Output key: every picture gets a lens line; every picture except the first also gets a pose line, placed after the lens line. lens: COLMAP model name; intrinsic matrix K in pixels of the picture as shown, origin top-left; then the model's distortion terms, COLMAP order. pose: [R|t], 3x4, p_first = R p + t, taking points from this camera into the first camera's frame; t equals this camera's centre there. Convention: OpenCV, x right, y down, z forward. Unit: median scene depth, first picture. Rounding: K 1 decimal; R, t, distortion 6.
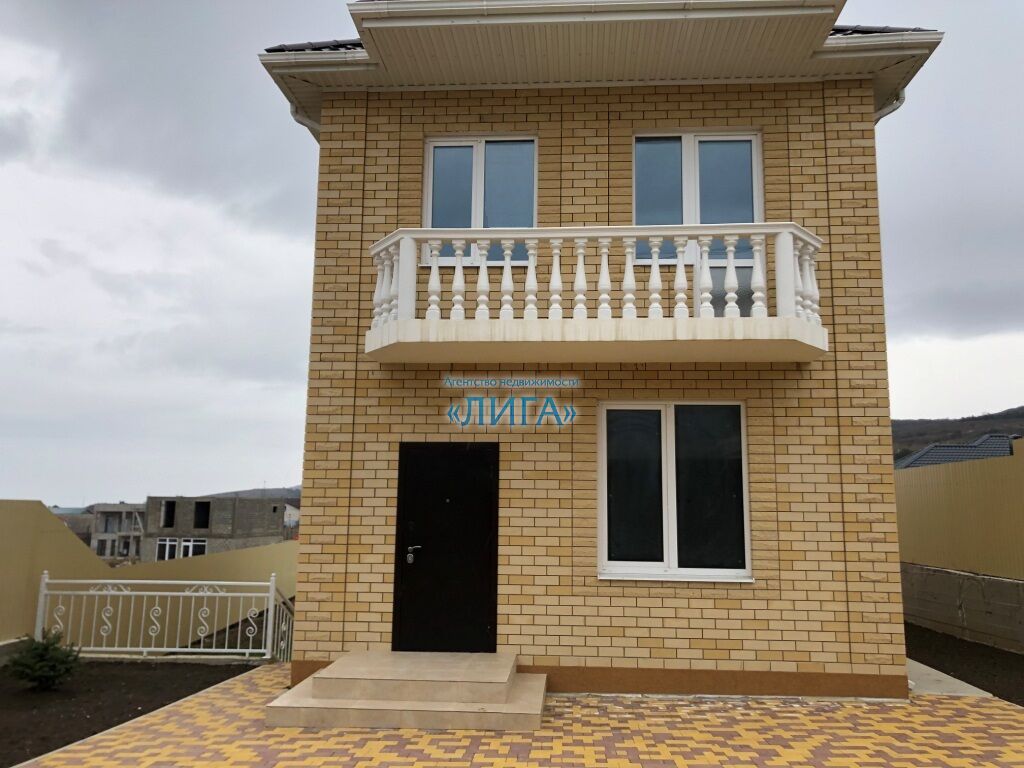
lens RADIAL K [[830.2, 0, 528.9], [0, 830.2, 390.5], [0, 0, 1]] dist [0.023162, -0.018964]
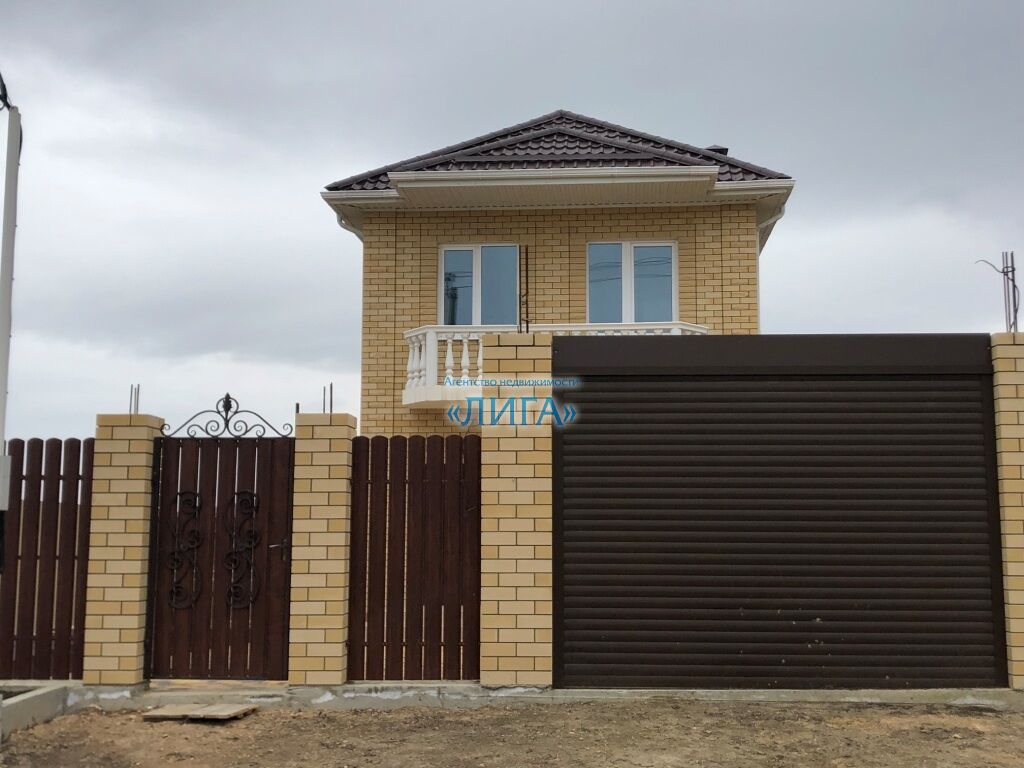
lens RADIAL K [[1250.4, 0, 512.3], [0, 1250.4, 386.3], [0, 0, 1]] dist [0.028887, 0.000000]
pose [[0.999594, -0.011469, -0.026072, 0.053950], [0.012125, 0.999610, 0.025143, -0.125971], [0.025773, -0.025449, 0.999344, -1.161291]]
